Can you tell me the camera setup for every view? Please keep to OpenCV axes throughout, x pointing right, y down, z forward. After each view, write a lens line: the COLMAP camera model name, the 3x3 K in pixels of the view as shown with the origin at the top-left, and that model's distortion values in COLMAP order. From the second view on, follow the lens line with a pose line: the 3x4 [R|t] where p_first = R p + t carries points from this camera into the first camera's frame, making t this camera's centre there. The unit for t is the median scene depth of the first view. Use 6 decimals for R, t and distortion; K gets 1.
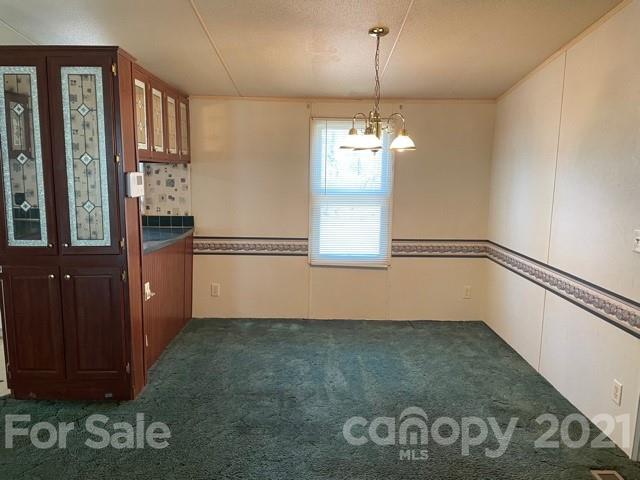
lens RADIAL K [[488.5, 0, 319.9], [0, 488.5, 239.9], [0, 0, 1]] dist [0.030678, -0.011457]
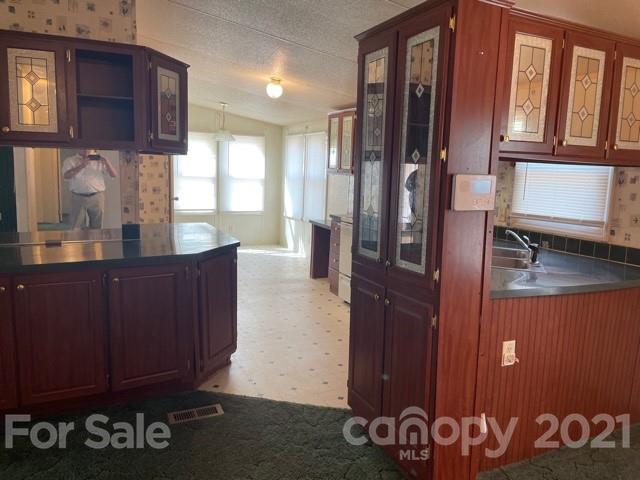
lens RADIAL K [[488.5, 0, 327.9], [0, 488.5, 228.6], [0, 0, 1]] dist [0.030678, -0.011457]
pose [[0.424448, 0.118268, -0.897695, 0.125435], [-0.159509, 0.985694, 0.054442, -0.059646], [0.891292, 0.120083, 0.437241, 0.461042]]
